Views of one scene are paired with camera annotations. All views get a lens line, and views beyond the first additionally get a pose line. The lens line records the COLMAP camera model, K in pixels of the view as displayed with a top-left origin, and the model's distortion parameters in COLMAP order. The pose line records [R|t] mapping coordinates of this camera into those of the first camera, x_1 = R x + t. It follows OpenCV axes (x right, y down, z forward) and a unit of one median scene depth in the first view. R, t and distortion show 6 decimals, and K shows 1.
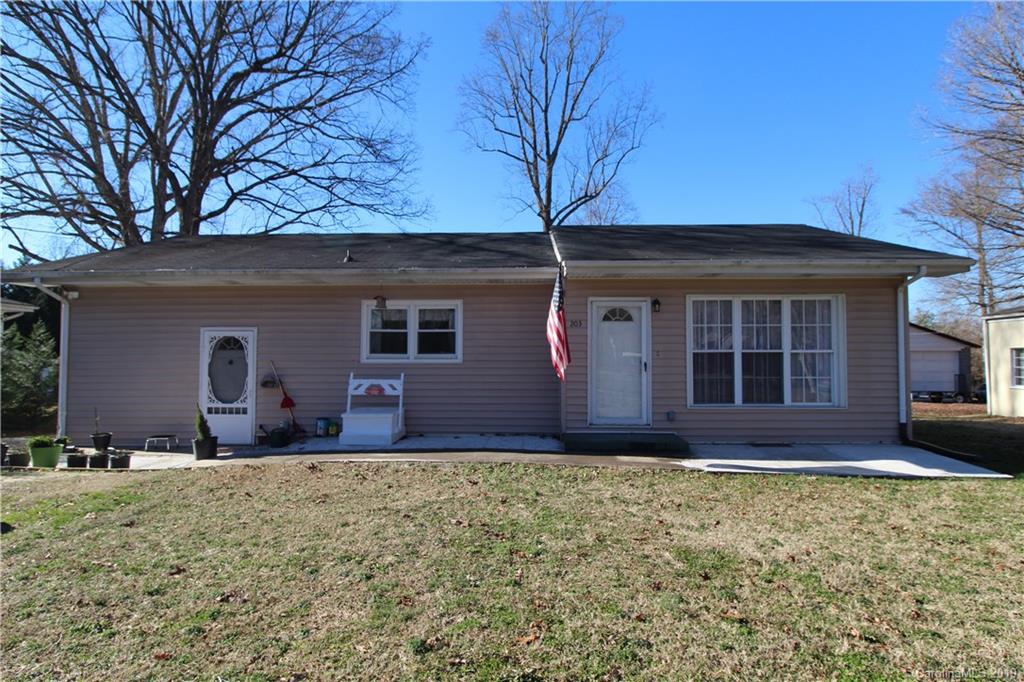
lens RADIAL K [[559.0, 0, 513.6], [0, 559.0, 342.1], [0, 0, 1]] dist [-0.004128, -0.000531]
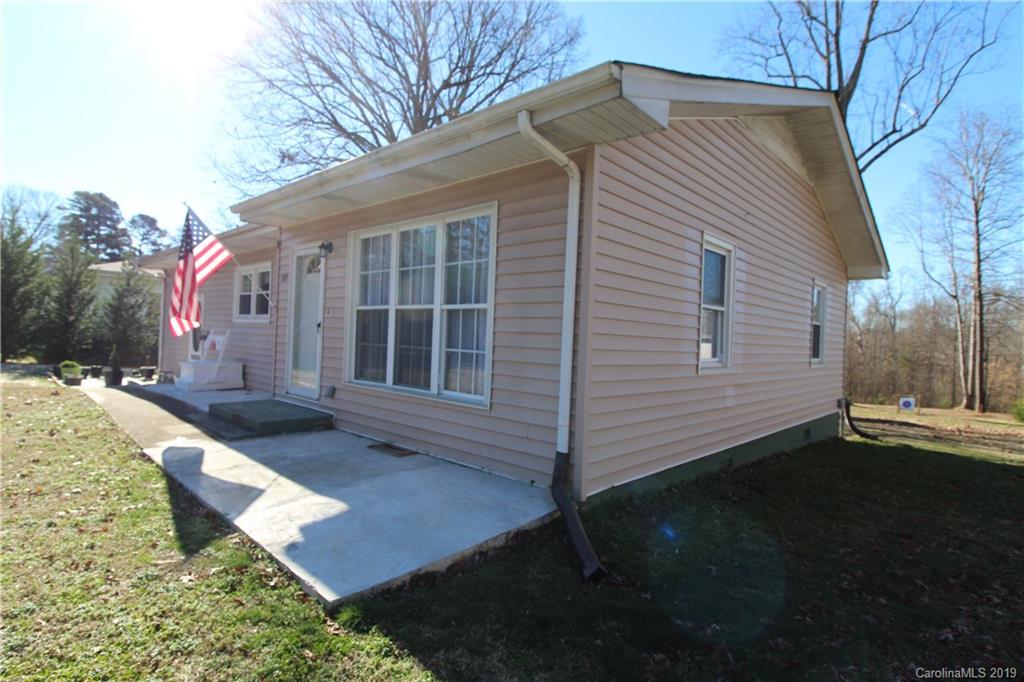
lens RADIAL K [[530.5, 0, 517.3], [0, 530.5, 332.7], [0, 0, 1]] dist [-0.010784, -0.003599]
pose [[0.751264, 0.024501, -0.659547, 0.922314], [-0.020899, 0.999693, 0.013332, 0.034631], [0.659670, 0.003768, 0.751546, 0.598845]]
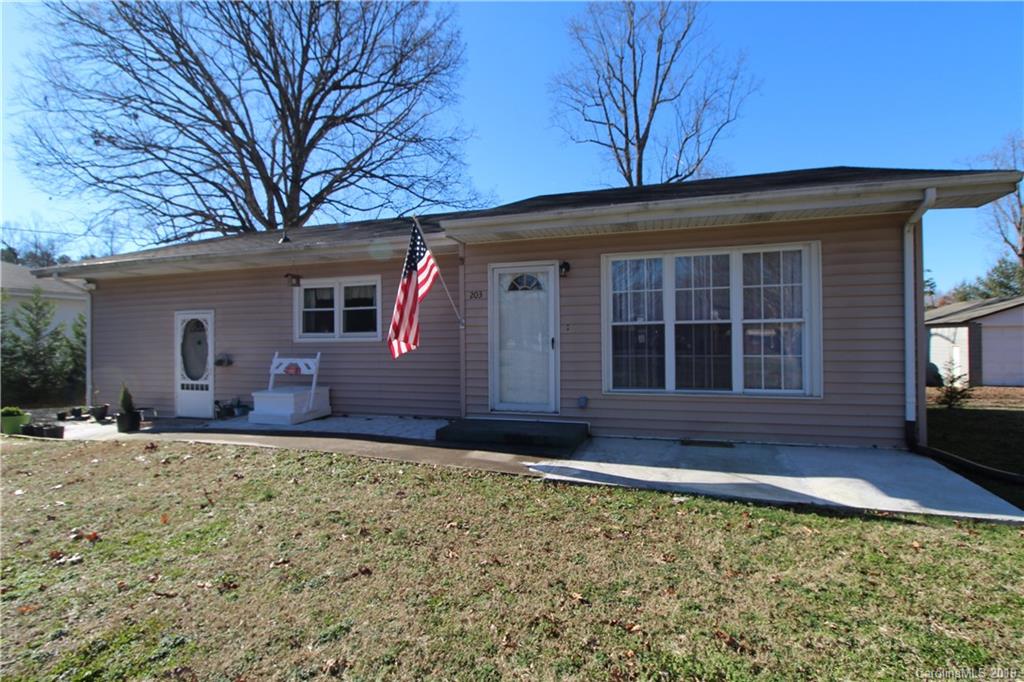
lens RADIAL K [[496.6, 0, 512.3], [0, 496.6, 342.6], [0, 0, 1]] dist [-0.009389, -0.002899]
pose [[0.961011, -0.008367, -0.276384, 0.371807], [0.016963, 0.999443, 0.028727, 0.019933], [0.275990, -0.032296, 0.960618, 0.260176]]
